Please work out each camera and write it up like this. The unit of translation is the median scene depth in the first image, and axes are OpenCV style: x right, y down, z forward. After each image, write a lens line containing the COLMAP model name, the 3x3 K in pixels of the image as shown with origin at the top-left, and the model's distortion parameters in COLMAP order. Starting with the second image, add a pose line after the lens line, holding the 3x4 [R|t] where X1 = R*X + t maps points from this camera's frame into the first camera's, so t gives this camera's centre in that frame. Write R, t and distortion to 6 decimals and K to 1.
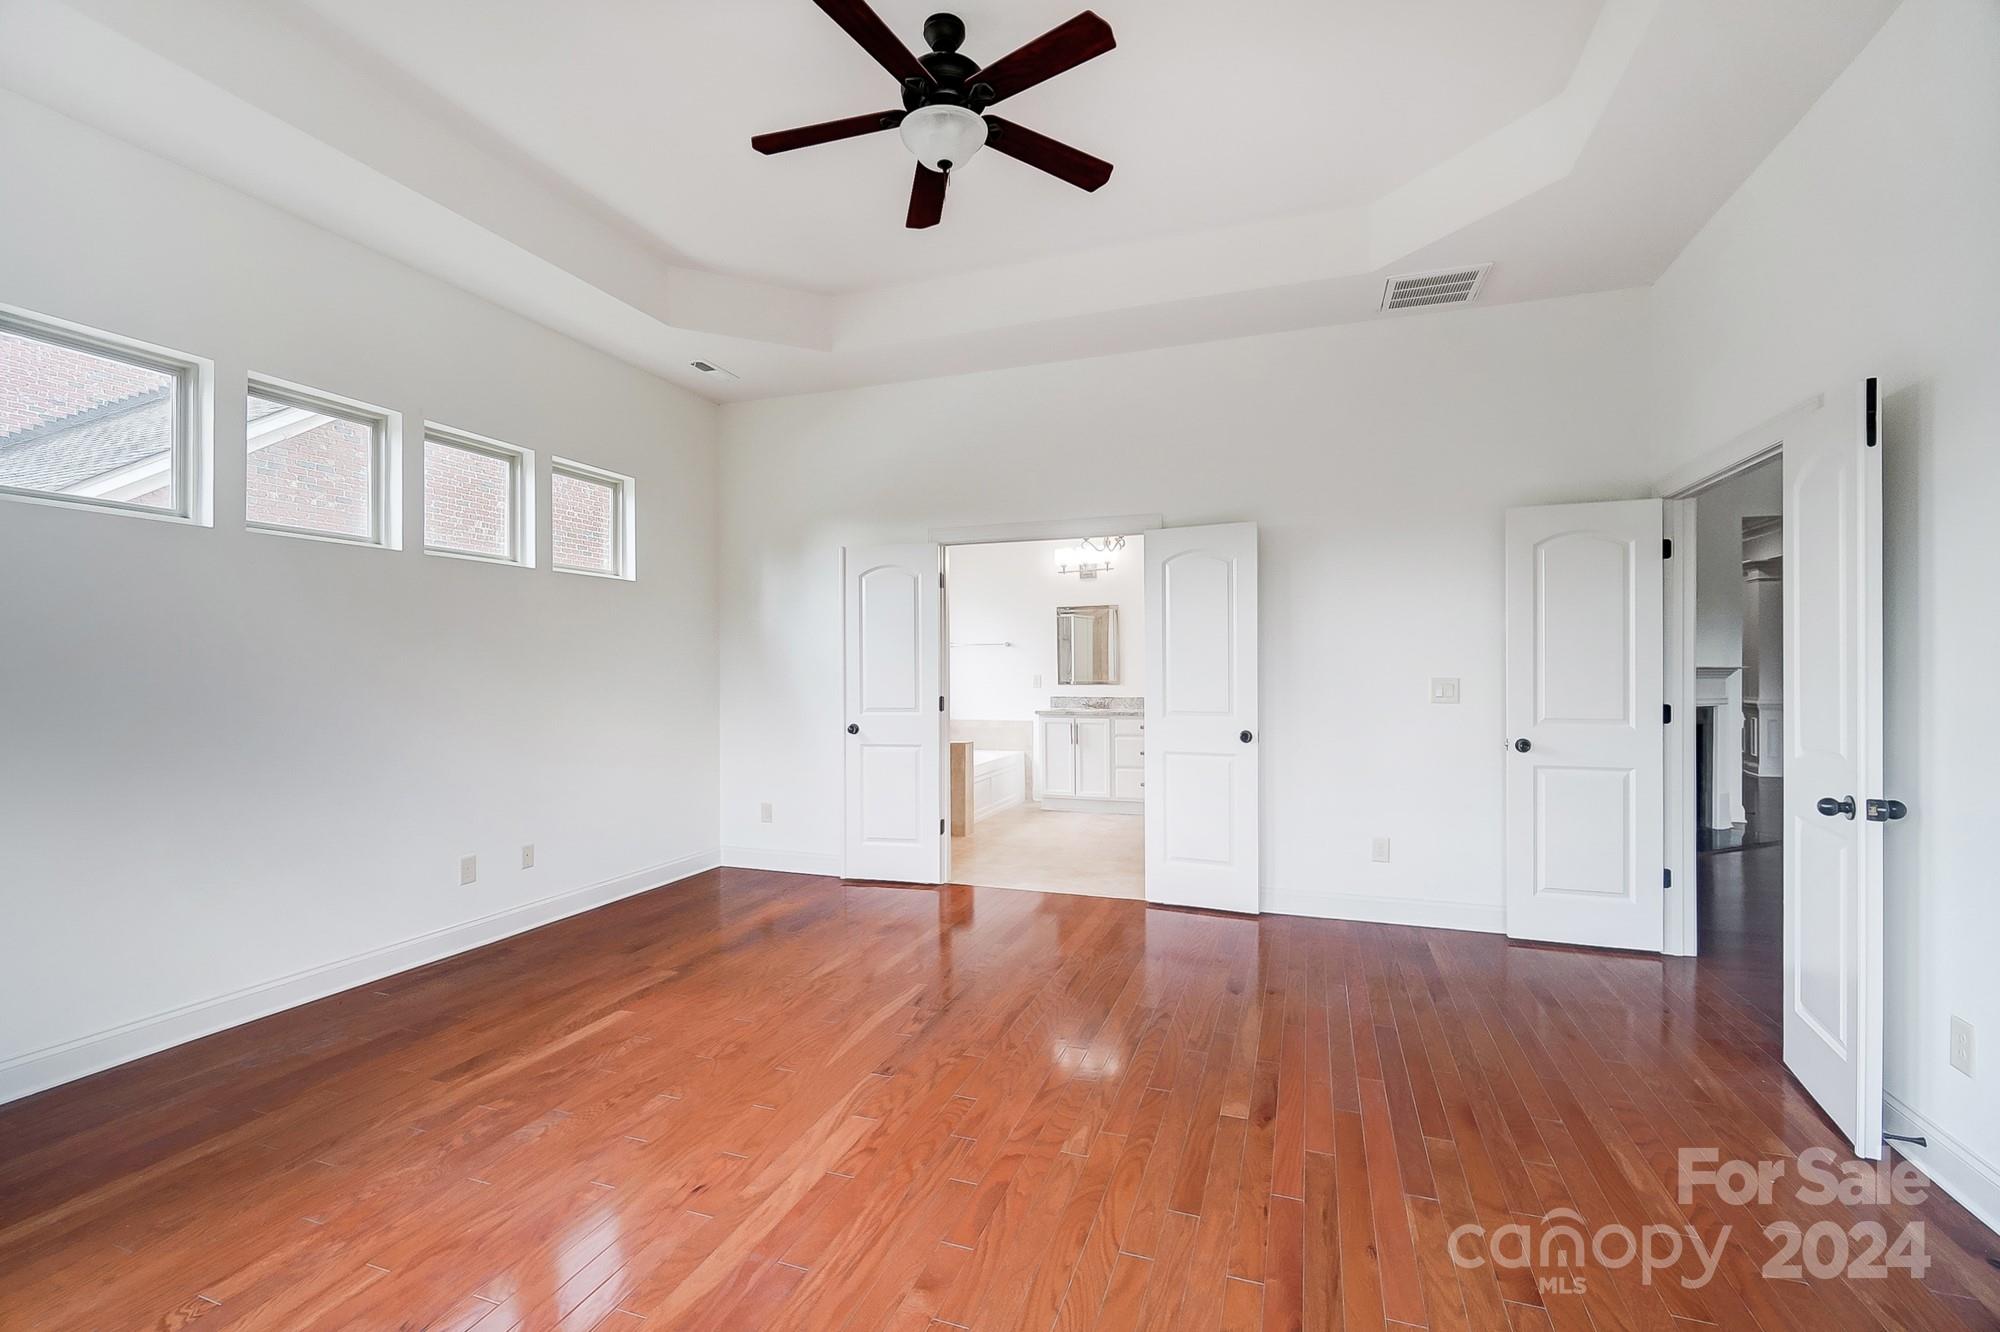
lens RADIAL K [[902.3, 0, 993.0], [0, 902.3, 662.8], [0, 0, 1]] dist [-0.002665, 0.000287]
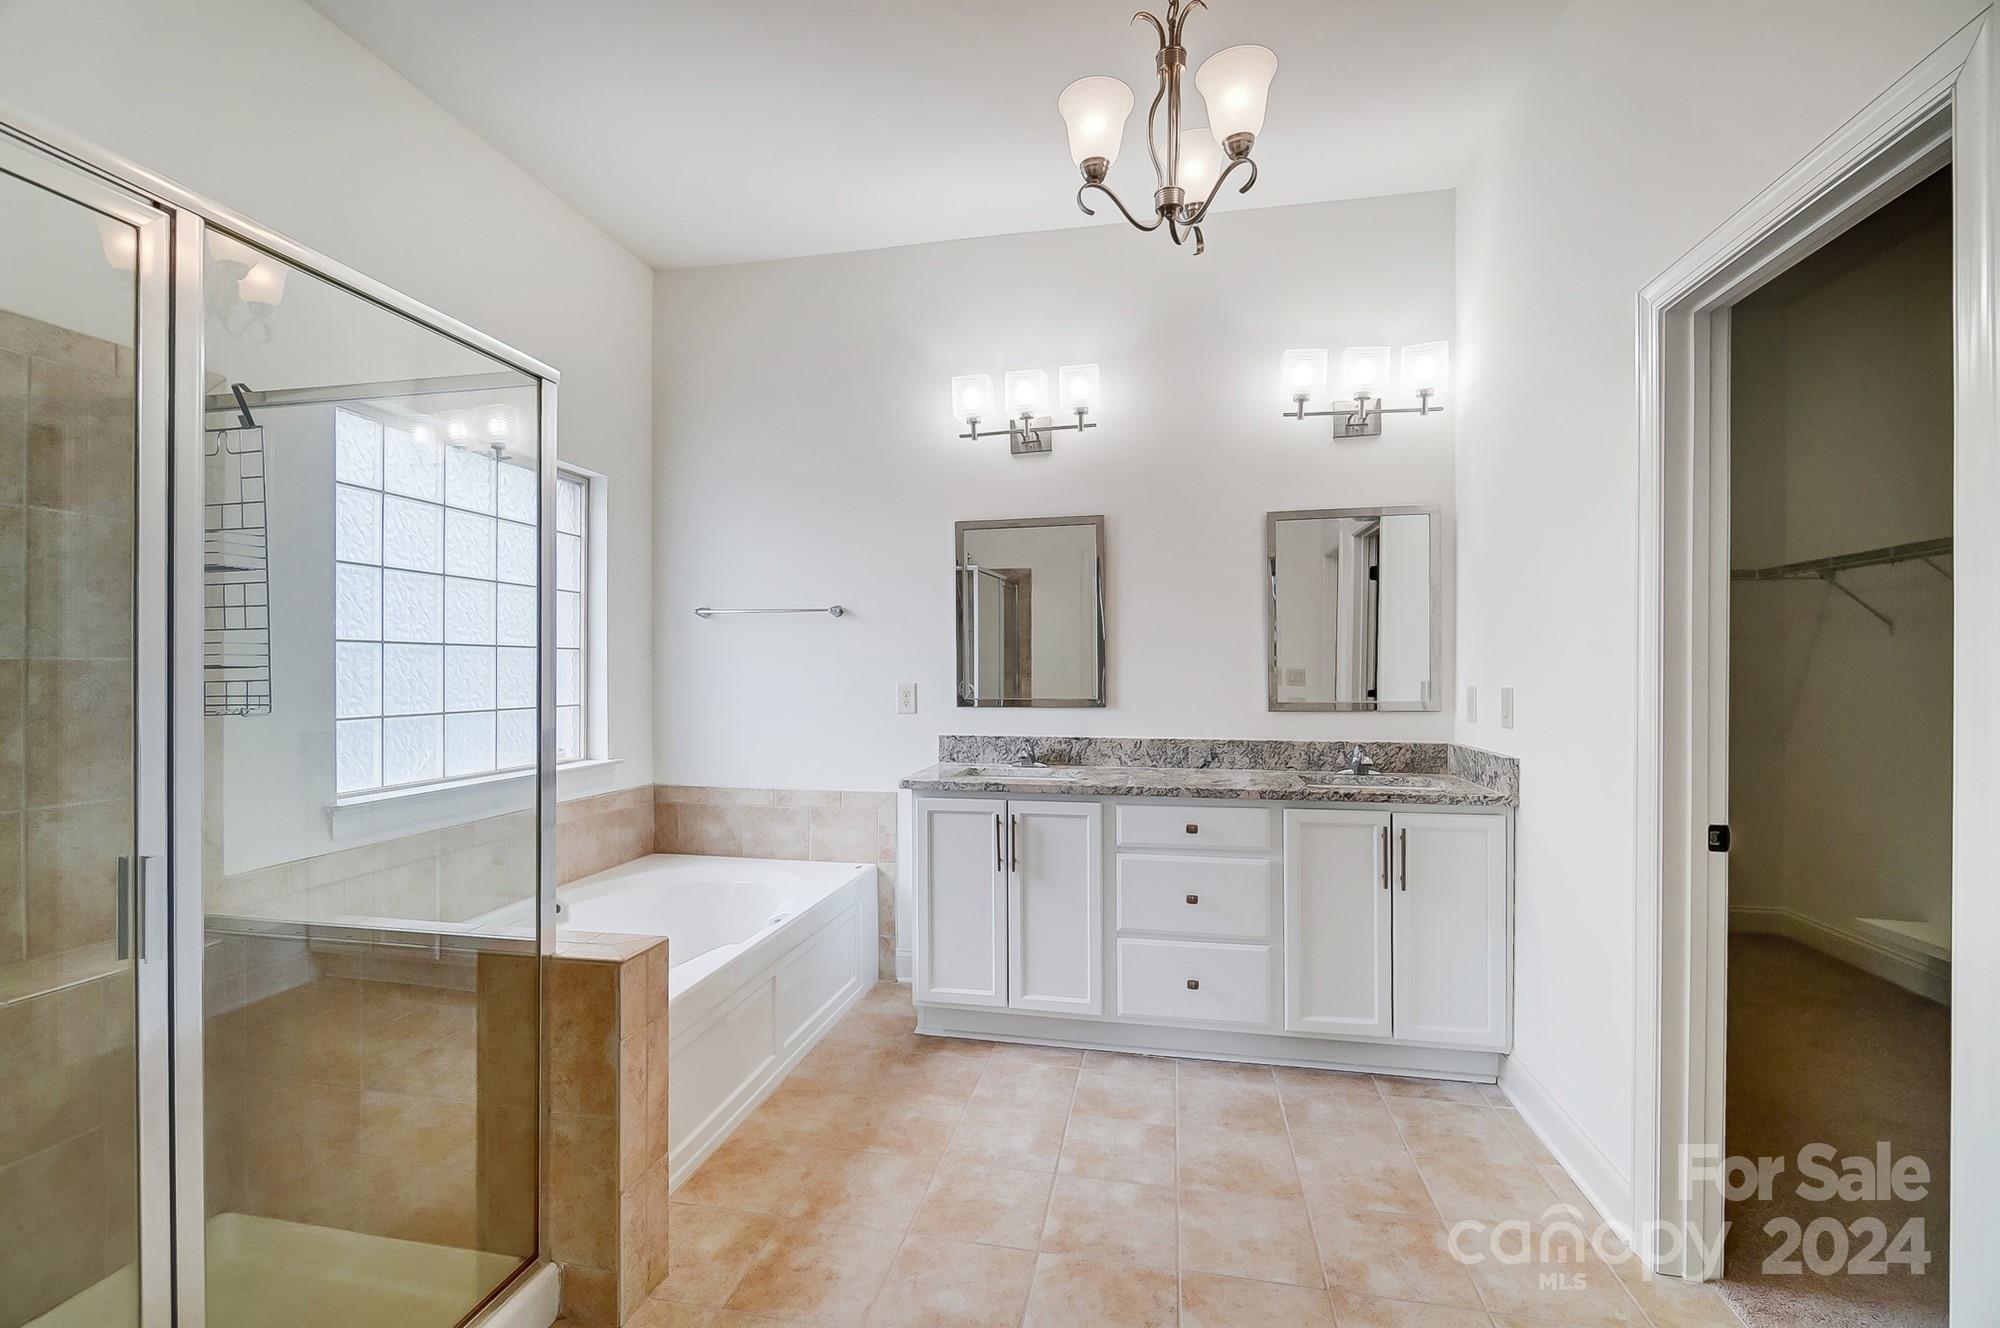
lens RADIAL K [[889.0, 0, 1025.1], [0, 889.0, 660.8], [0, 0, 1]] dist [-0.013624, 0.000274]
pose [[0.984547, 0.003107, 0.175090, 0.032309], [-0.002732, 0.999993, -0.002380, 0.003619], [-0.175096, 0.001865, 0.984550, 0.620419]]
